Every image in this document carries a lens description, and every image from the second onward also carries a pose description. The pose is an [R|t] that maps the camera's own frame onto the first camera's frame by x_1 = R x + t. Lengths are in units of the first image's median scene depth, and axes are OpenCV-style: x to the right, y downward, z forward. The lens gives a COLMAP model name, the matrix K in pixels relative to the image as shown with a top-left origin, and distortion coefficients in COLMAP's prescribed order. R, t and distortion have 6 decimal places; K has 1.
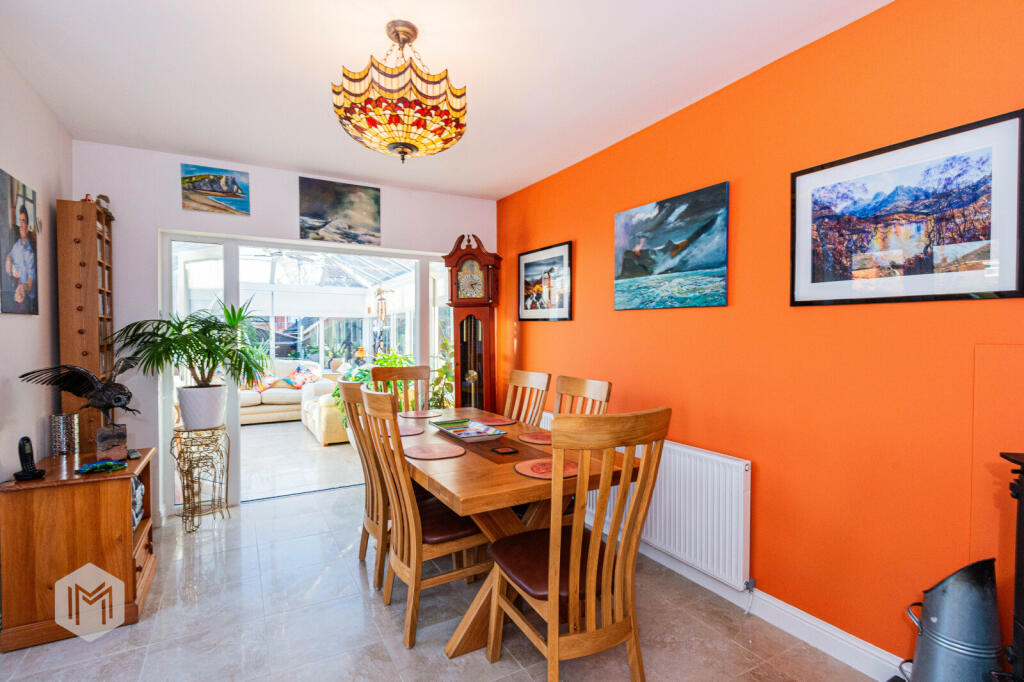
lens RADIAL K [[486.7, 0, 514.5], [0, 486.7, 338.6], [0, 0, 1]] dist [-0.002376, -0.000847]
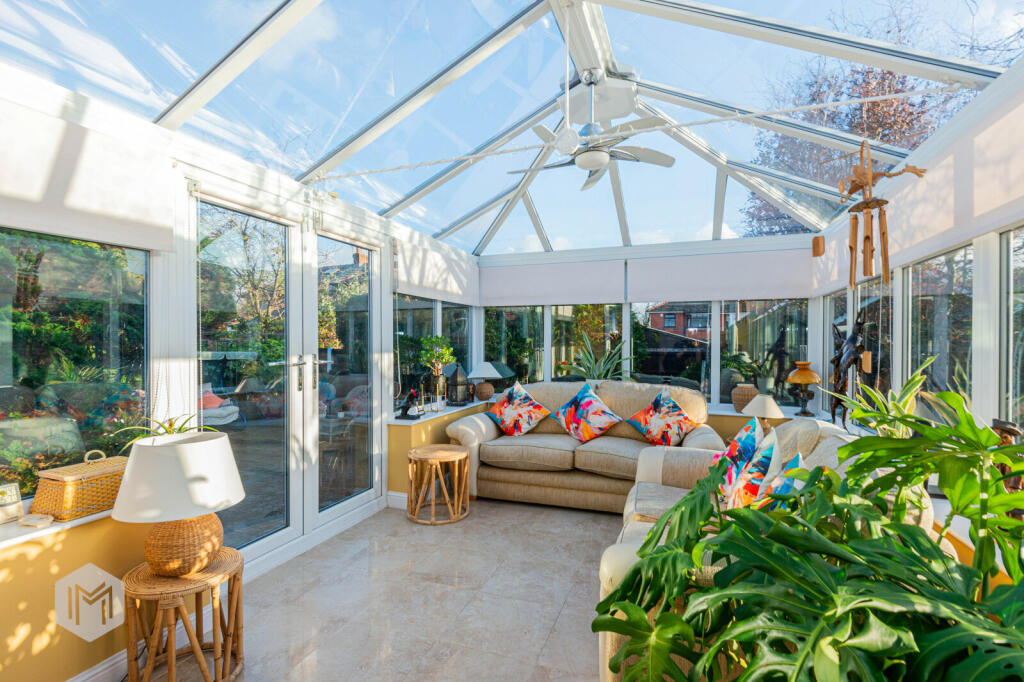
lens RADIAL K [[486.7, 0, 514.5], [0, 486.7, 338.6], [0, 0, 1]] dist [-0.002376, -0.000847]
pose [[0.646753, 0.005092, -0.762683, -0.166344], [-0.013693, 0.999894, -0.004936, 0.002810], [0.762577, 0.013636, 0.646754, 0.578208]]
